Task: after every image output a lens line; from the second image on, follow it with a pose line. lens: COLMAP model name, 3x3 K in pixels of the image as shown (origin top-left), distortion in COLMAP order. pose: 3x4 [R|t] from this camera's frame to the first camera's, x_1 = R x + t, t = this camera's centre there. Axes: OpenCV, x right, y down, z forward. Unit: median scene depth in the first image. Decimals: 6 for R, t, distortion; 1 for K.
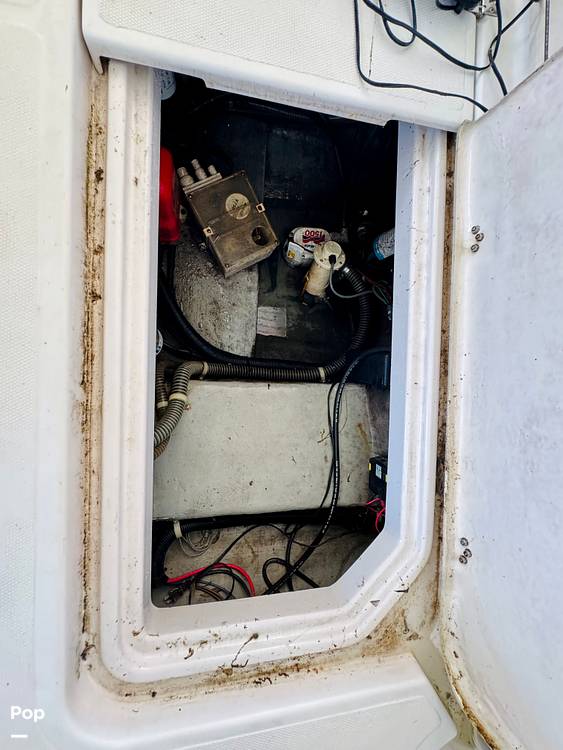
lens RADIAL K [[300.8, 0, 281.4], [0, 300.8, 371.9], [0, 0, 1]] dist [-0.002205, -0.000645]
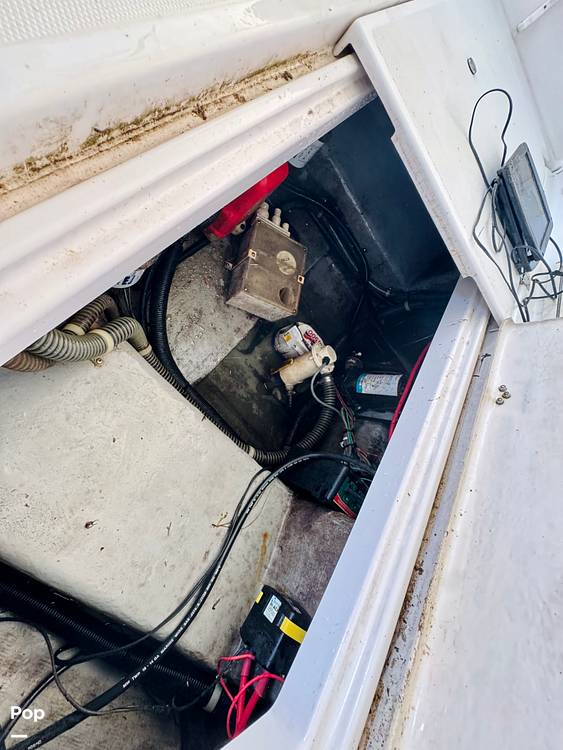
lens RADIAL K [[300.8, 0, 282.0], [0, 300.8, 372.6], [0, 0, 1]] dist [-0.002205, -0.000645]
pose [[0.749147, 0.638042, 0.177993, -0.099981], [-0.496662, 0.718841, -0.486411, 0.229195], [-0.438299, 0.275991, 0.855408, 0.233499]]
